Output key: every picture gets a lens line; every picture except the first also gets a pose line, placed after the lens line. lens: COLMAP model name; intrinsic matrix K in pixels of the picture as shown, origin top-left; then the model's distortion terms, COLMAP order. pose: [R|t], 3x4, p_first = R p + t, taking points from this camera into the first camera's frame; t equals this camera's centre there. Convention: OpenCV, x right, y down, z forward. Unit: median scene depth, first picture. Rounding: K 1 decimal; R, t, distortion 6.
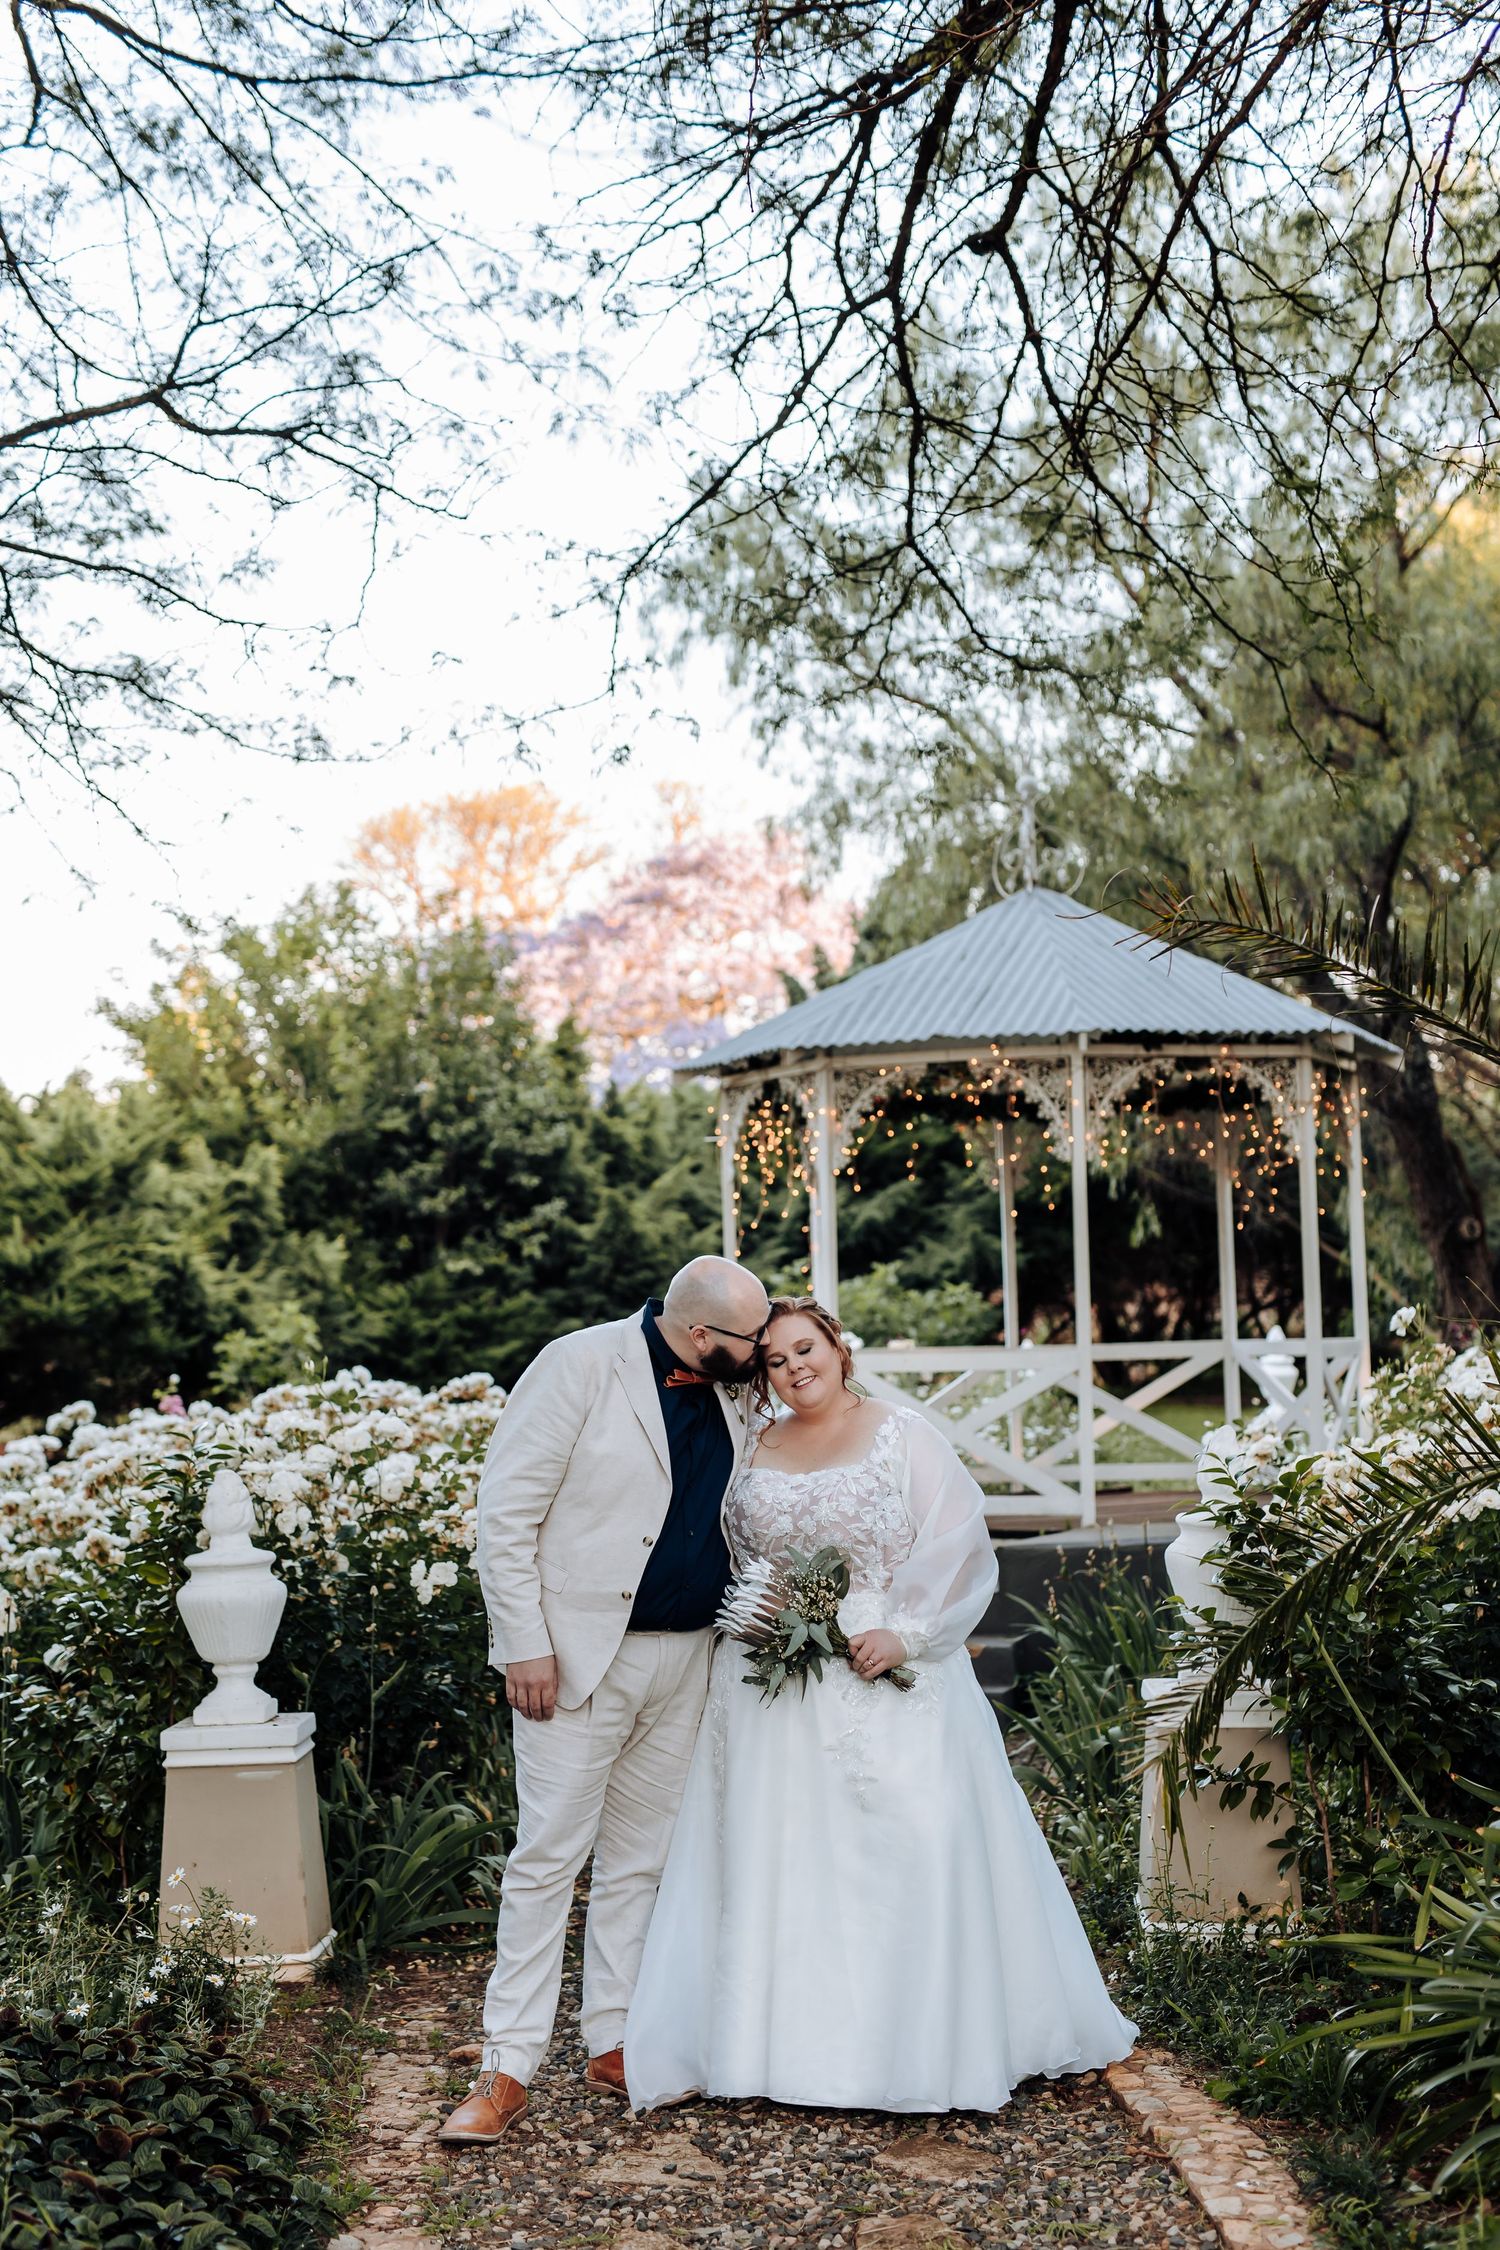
lens RADIAL K [[3264.4, 0, 750.0], [0, 3264.4, 1125.0], [0, 0, 1]] dist [-0.002266, -0.037359]
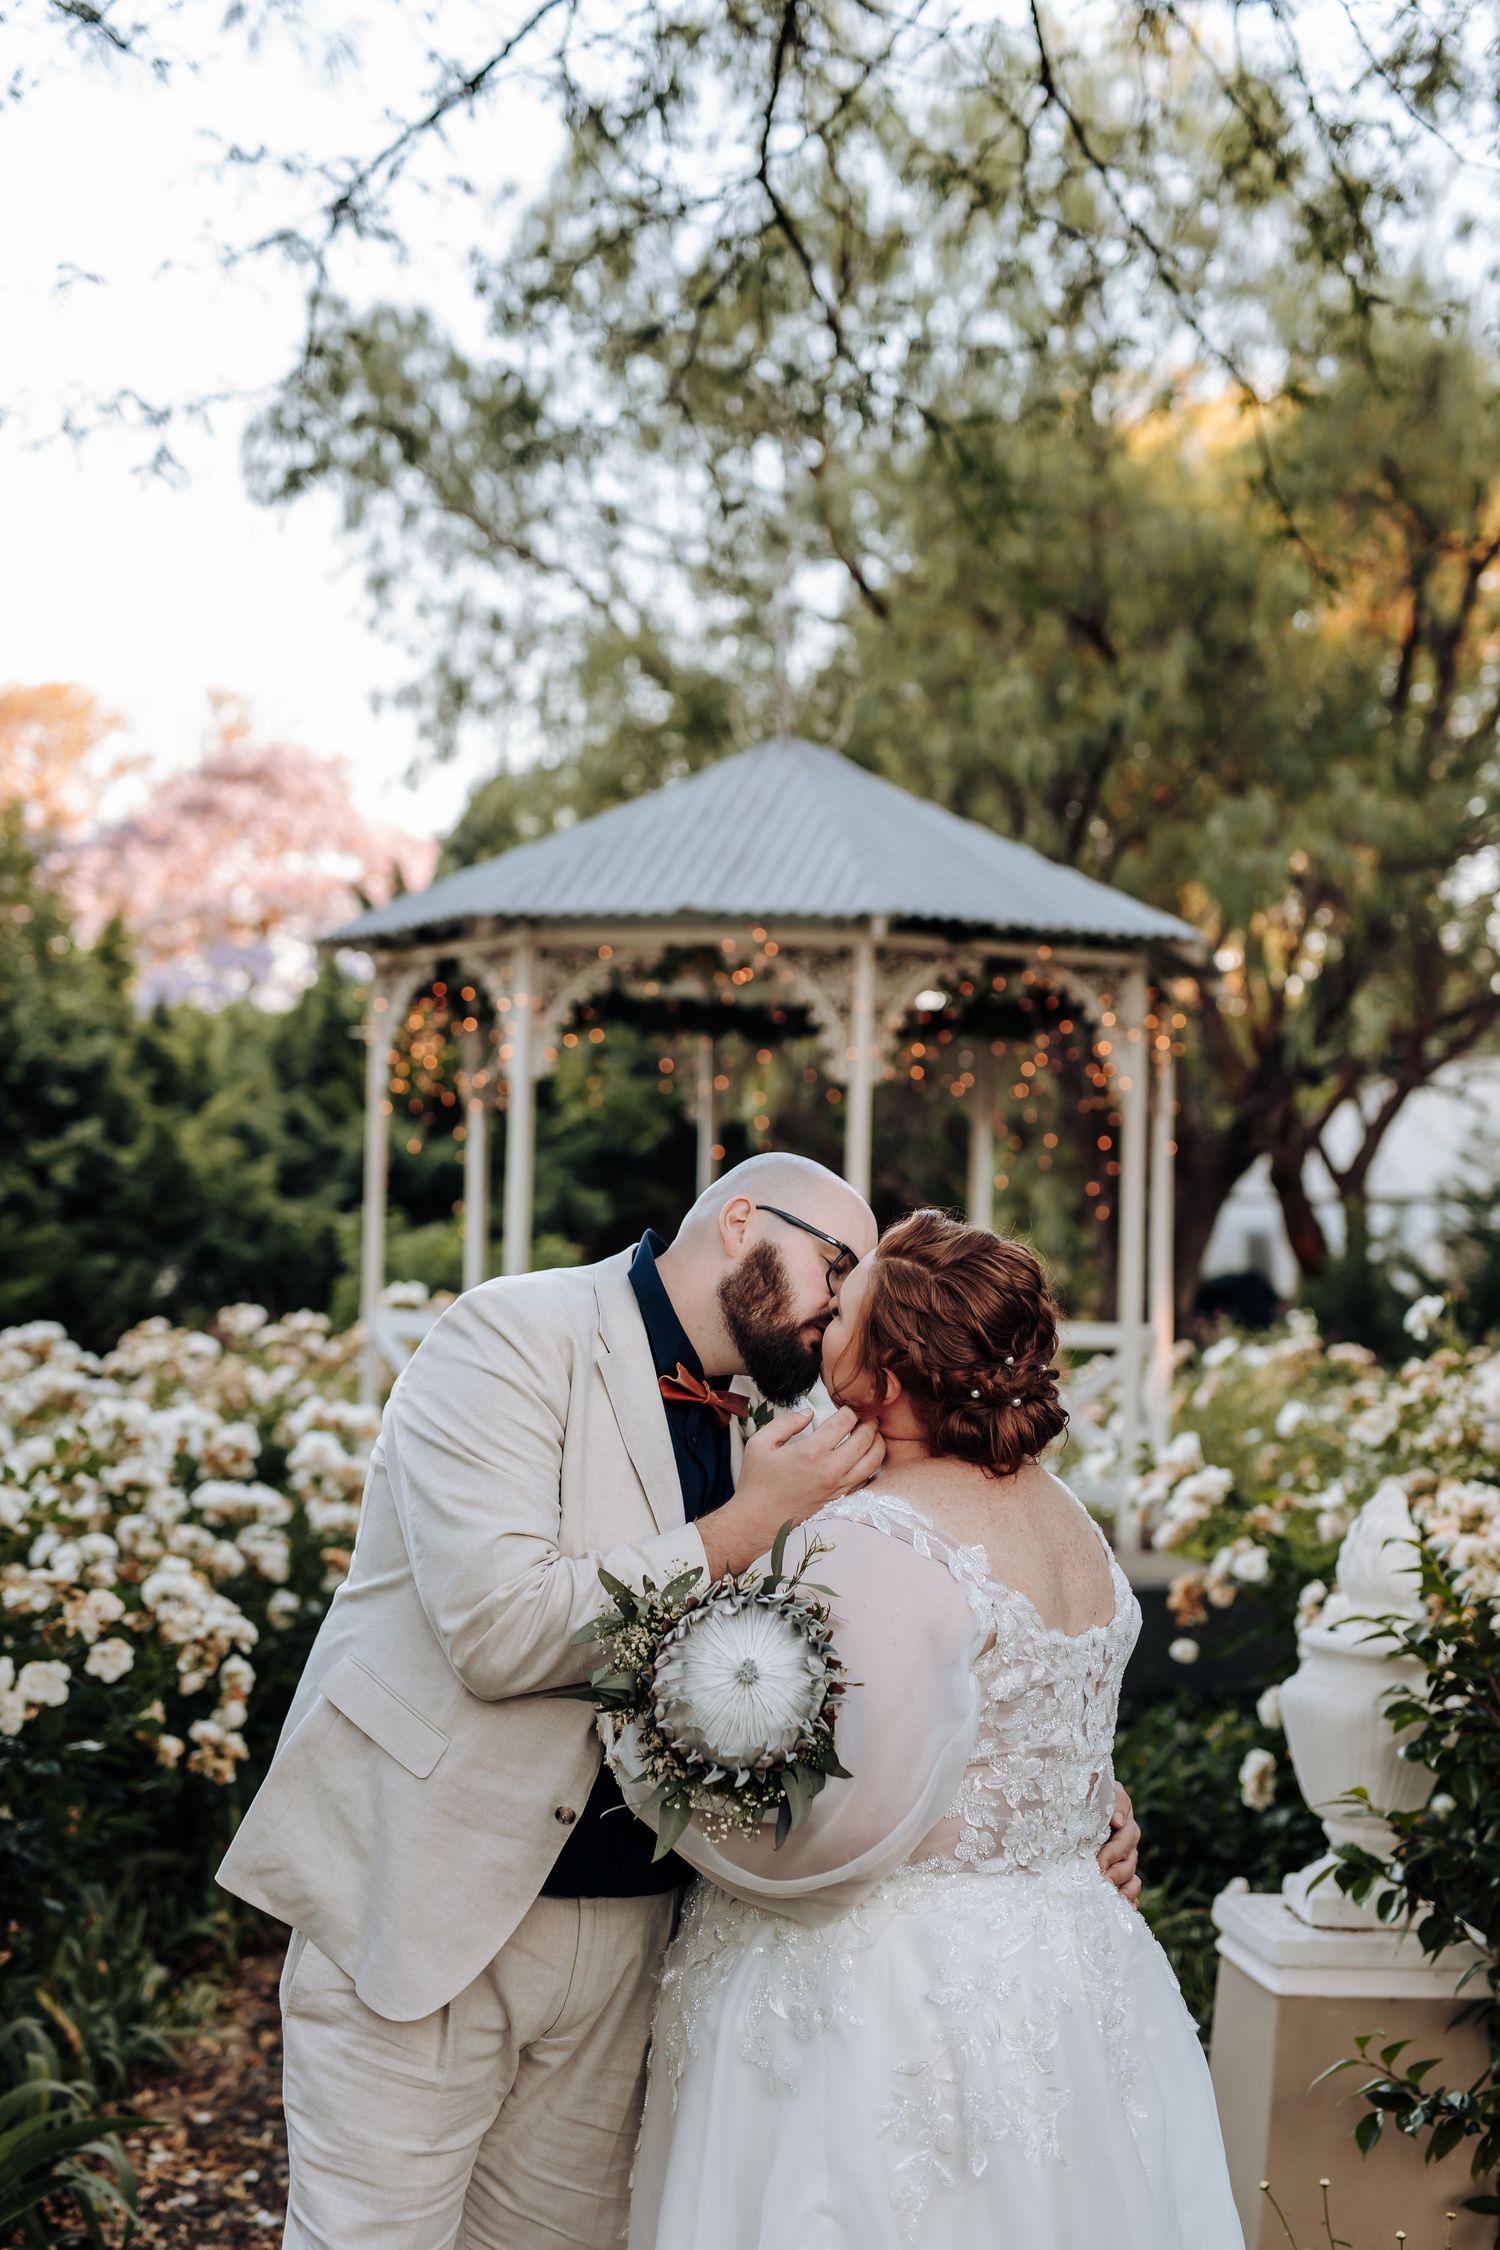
lens RADIAL K [[3092.2, 0, 741.7], [0, 3092.2, 1153.3], [0, 0, 1]] dist [-0.002278, 0.005883]
pose [[0.985177, 0.053896, 0.162852, -0.034638], [-0.057131, 0.998250, 0.015246, 0.014273], [-0.161746, -0.024324, 0.986533, 0.228554]]
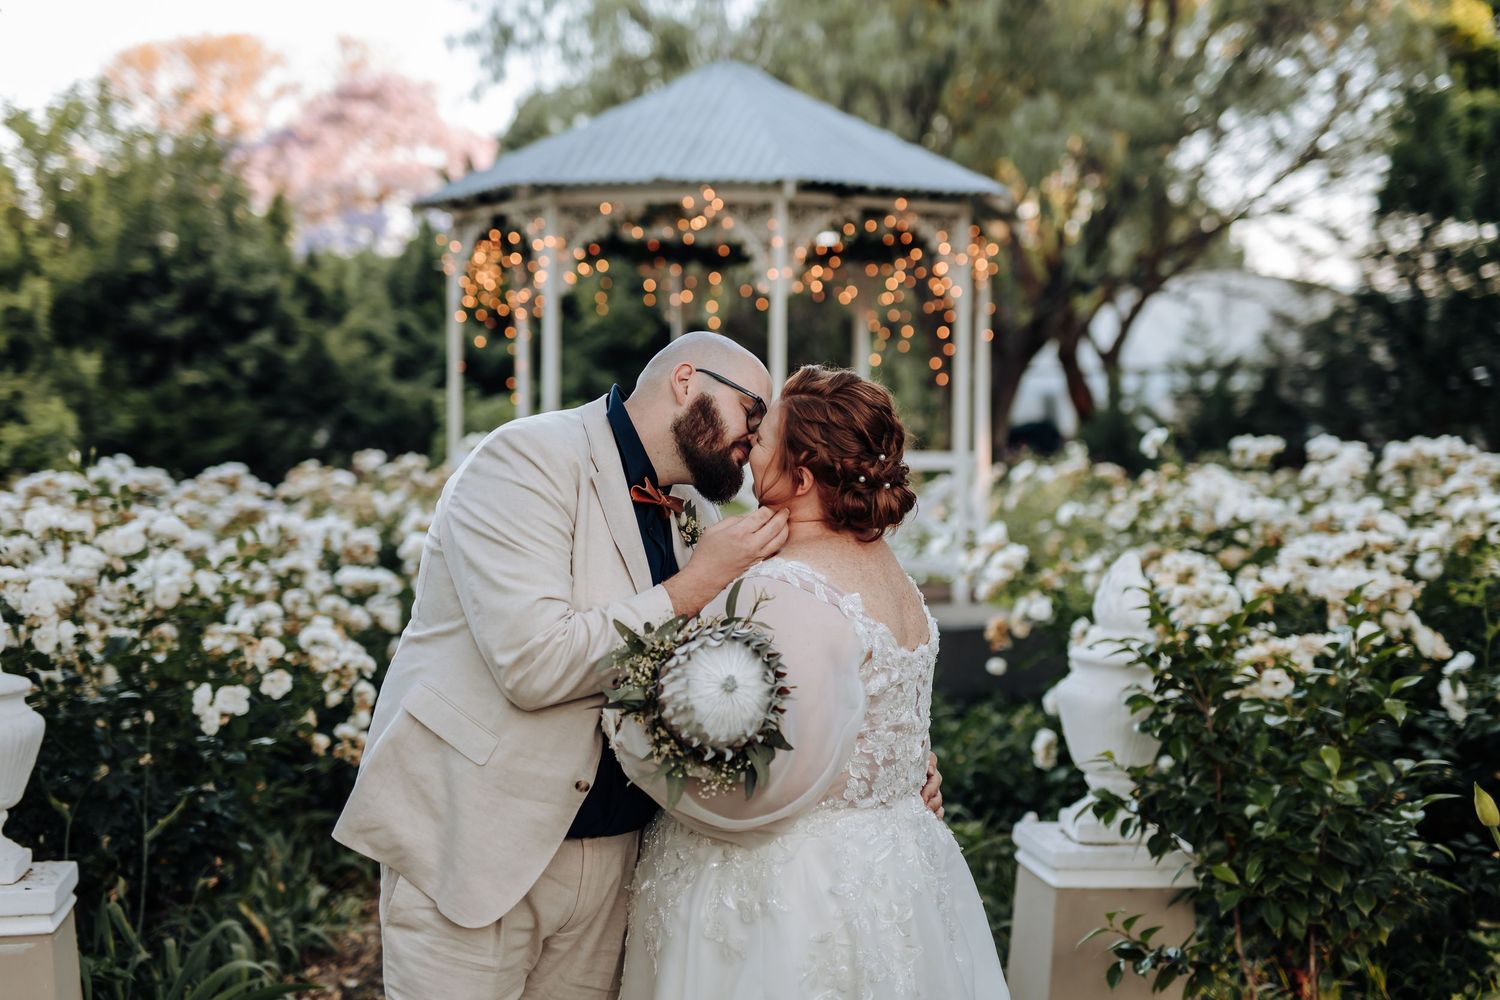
lens RADIAL K [[2057.1, 0, 750.0], [0, 2057.1, 500.0], [0, 0, 1]] dist [-0.006967, -0.009265]
pose [[0.982351, 0.024413, 0.185446, -0.032052], [-0.041330, 0.995271, 0.087911, 0.015768], [-0.182423, -0.094024, 0.978714, 0.231290]]
